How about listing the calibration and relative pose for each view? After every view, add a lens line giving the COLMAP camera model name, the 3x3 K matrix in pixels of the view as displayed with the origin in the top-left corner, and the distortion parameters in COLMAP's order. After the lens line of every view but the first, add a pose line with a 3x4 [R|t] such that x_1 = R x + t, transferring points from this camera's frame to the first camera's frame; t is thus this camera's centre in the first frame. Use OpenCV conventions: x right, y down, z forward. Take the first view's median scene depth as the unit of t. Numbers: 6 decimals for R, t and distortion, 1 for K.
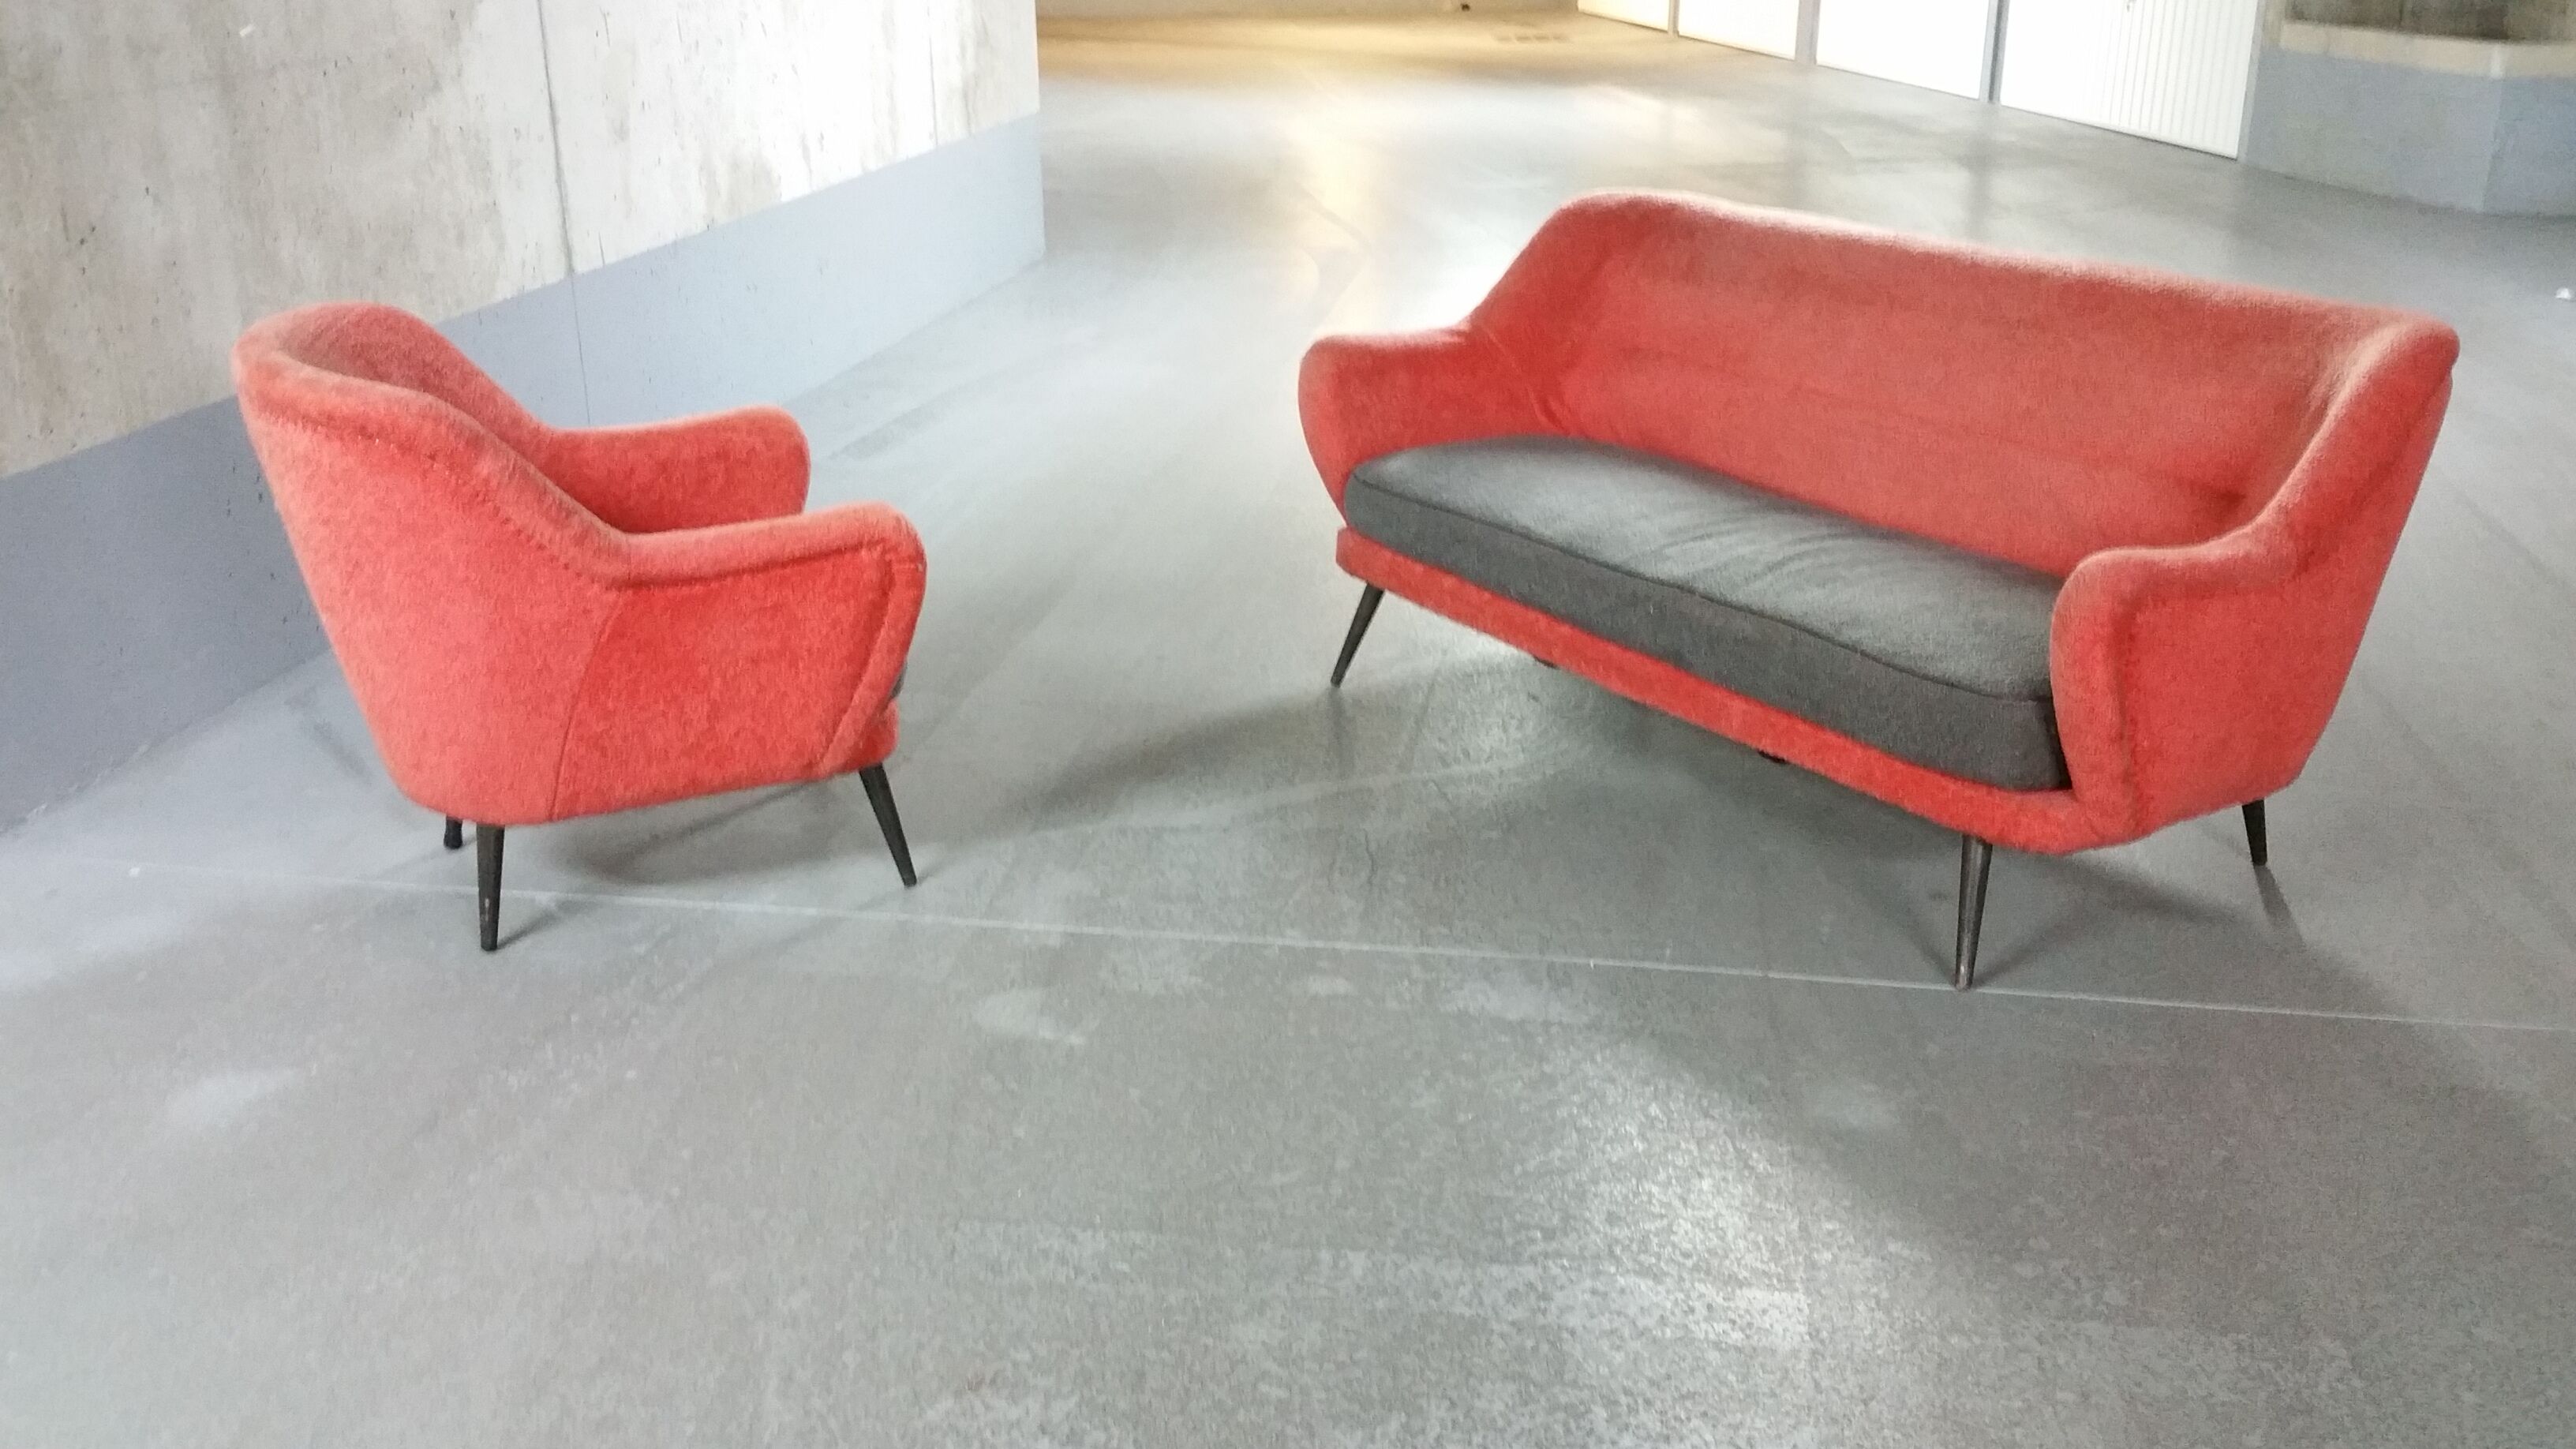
lens RADIAL K [[2295.9, 0, 1282.7], [0, 2295.9, 730.8], [0, 0, 1]] dist [0.154676, -0.344256]
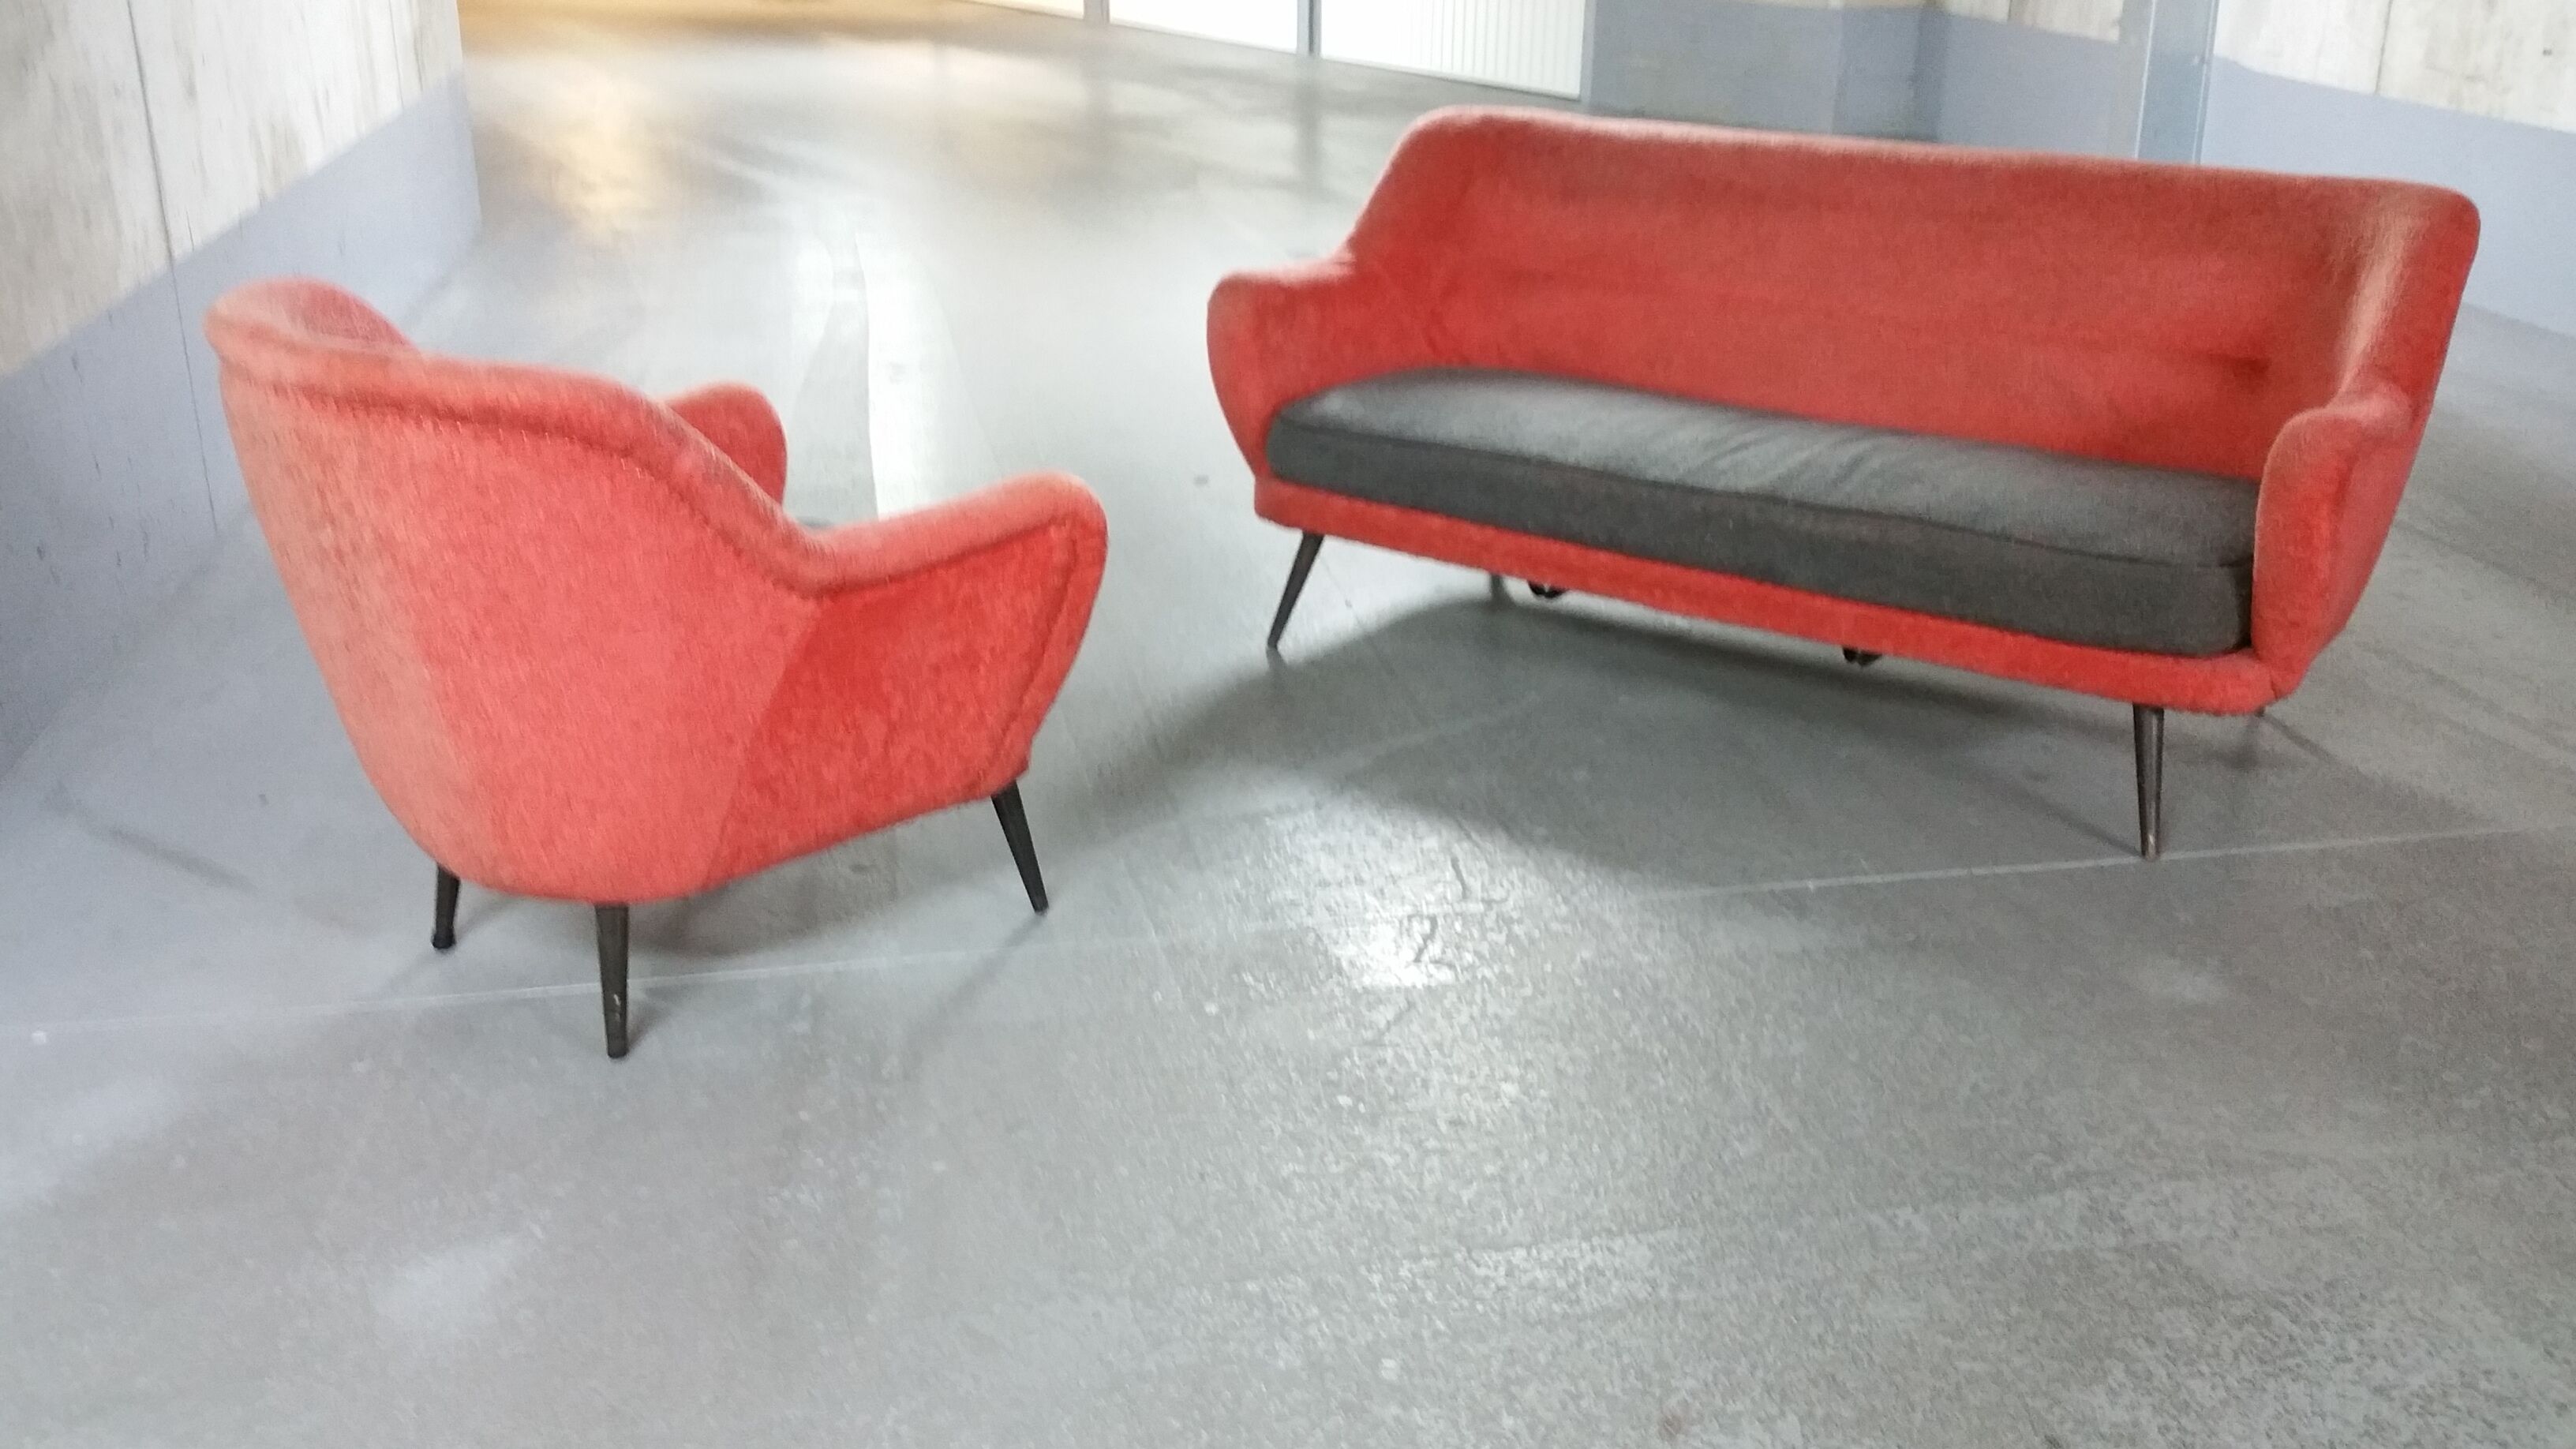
lens RADIAL K [[2293.6, 0, 1289.4], [0, 2293.6, 752.2], [0, 0, 1]] dist [0.159795, -0.337441]
pose [[0.938726, -0.120765, 0.322815, -0.335637], [0.114295, 0.992681, 0.038999, -0.015828], [-0.325162, 0.000287, 0.945658, 0.134236]]
